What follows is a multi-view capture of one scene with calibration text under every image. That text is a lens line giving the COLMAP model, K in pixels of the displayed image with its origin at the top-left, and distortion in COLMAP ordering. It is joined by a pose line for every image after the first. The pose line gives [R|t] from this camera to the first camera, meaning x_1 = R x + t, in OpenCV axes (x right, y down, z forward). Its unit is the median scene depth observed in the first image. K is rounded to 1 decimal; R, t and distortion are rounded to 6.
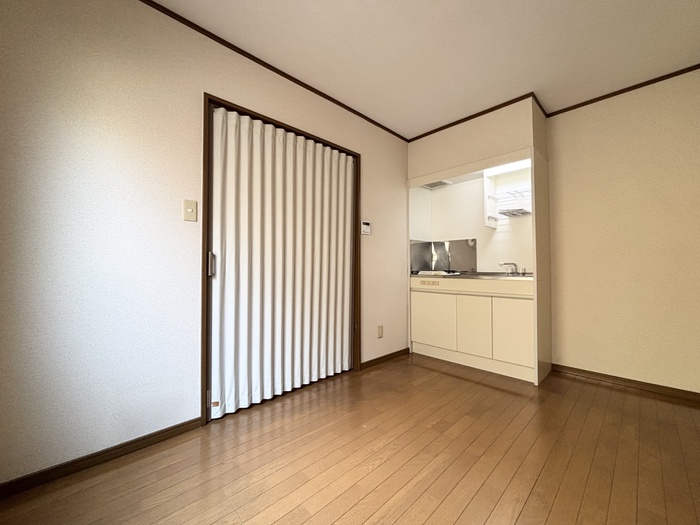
lens RADIAL K [[283.5, 0, 350.0], [0, 283.5, 262.5], [0, 0, 1]] dist [-0.002288, -0.000006]
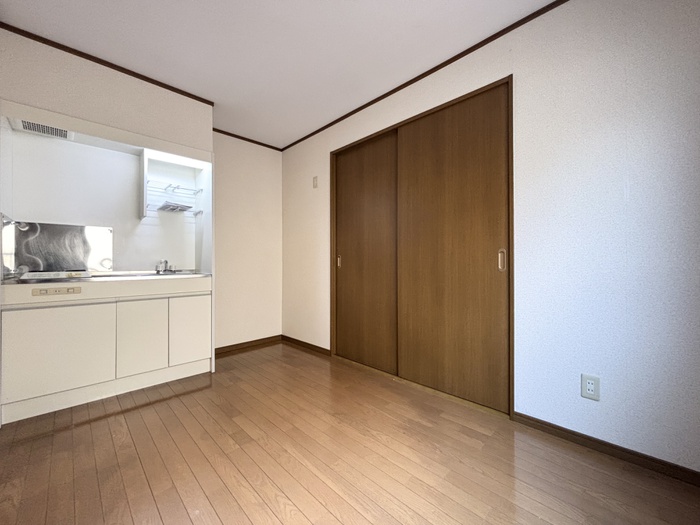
lens RADIAL K [[279.1, 0, 350.0], [0, 279.1, 262.5], [0, 0, 1]] dist [-0.001577, 0.000122]
pose [[-0.018528, 0.001401, 0.999827, -0.390693], [-0.017091, 0.999852, -0.001717, 0.001204], [-0.999682, -0.017120, -0.018502, 0.442165]]
